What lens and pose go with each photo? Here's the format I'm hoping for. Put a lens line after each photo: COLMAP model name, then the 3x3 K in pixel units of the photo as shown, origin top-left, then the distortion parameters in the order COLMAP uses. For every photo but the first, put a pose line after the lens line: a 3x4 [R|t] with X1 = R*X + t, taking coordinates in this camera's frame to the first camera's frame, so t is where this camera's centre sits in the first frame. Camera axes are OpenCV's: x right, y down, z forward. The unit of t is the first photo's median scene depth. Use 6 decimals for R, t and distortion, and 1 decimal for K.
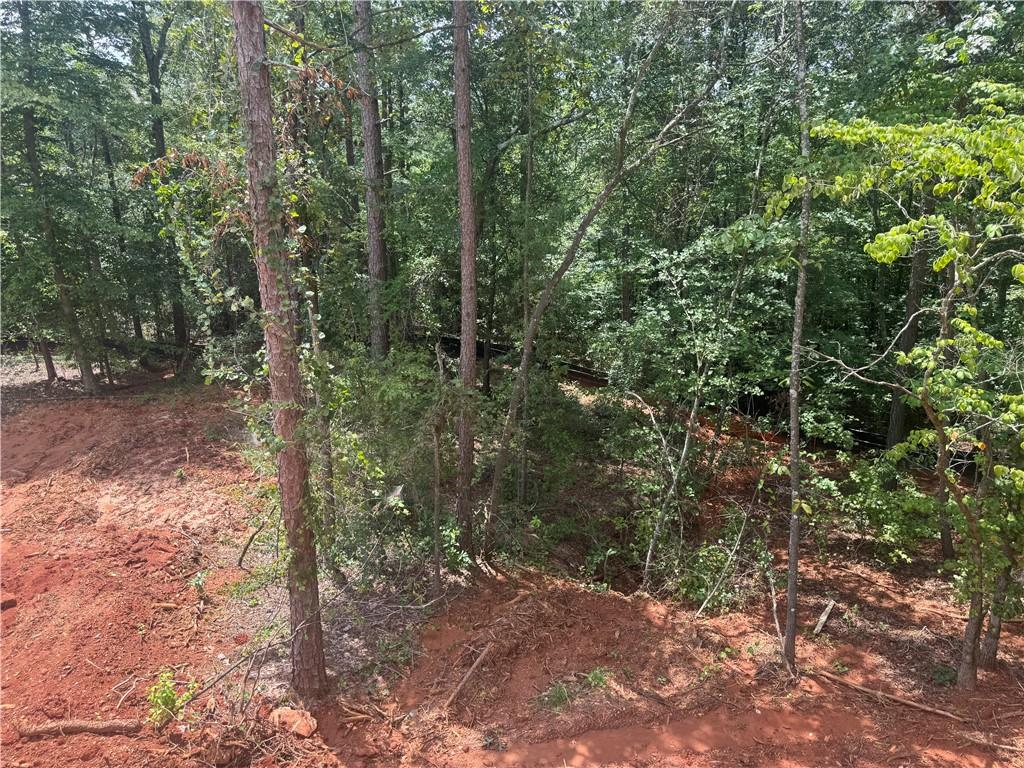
lens RADIAL K [[724.5, 0, 513.2], [0, 724.5, 384.4], [0, 0, 1]] dist [0.037134, -0.042509]
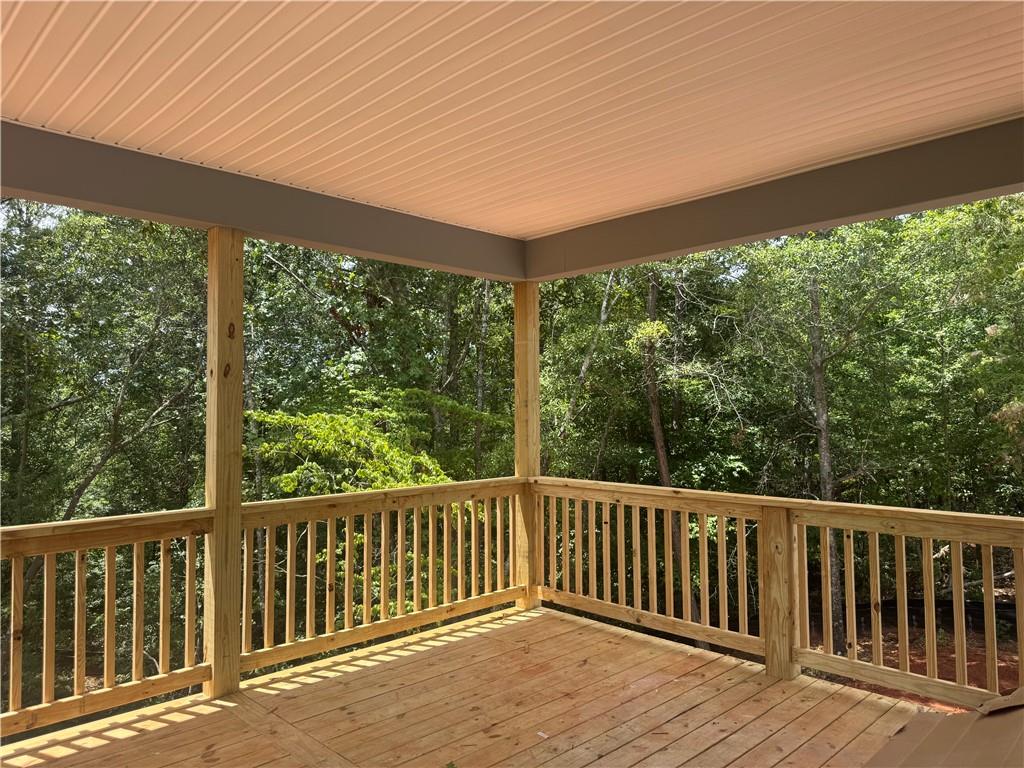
lens RADIAL K [[724.5, 0, 519.2], [0, 724.5, 383.8], [0, 0, 1]] dist [0.037134, -0.042509]
pose [[0.814134, 0.034273, 0.579665, -0.017866], [0.177824, 0.935581, -0.305069, 0.138159], [-0.552779, 0.351445, 0.755593, -0.447862]]
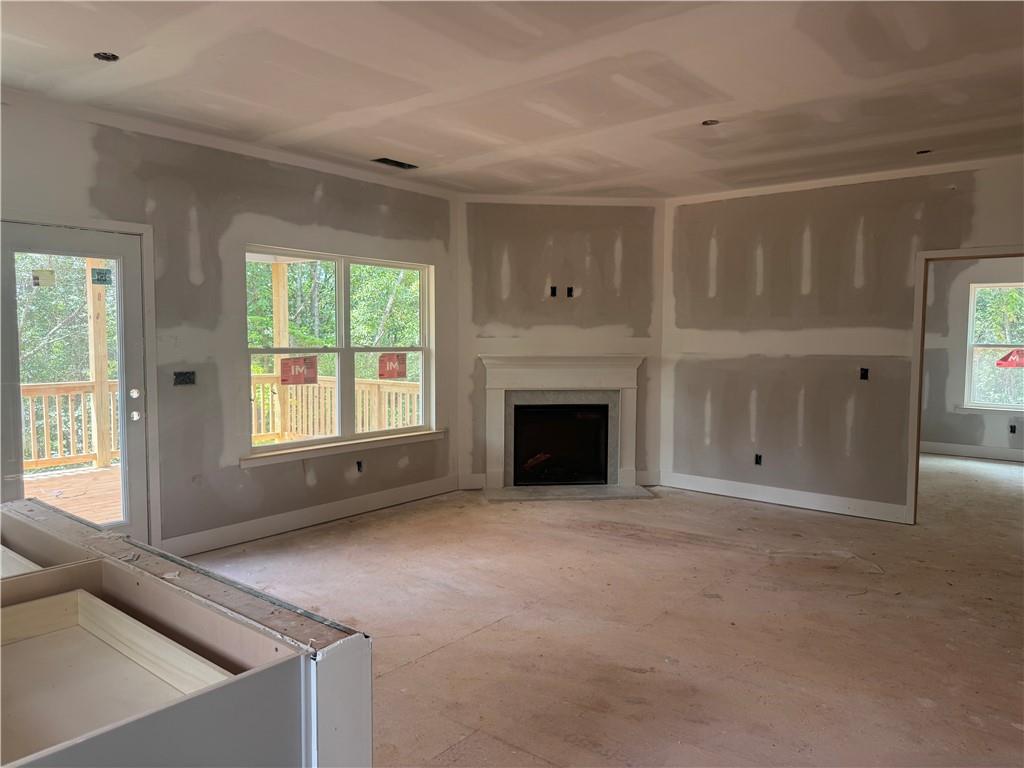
lens RADIAL K [[724.5, 0, 505.2], [0, 724.5, 385.6], [0, 0, 1]] dist [0.037134, -0.042509]
pose [[0.750768, -0.026074, 0.660051, -0.339992], [0.192264, 0.964585, -0.180585, 0.639518], [-0.631967, 0.262482, 0.729192, -1.998952]]
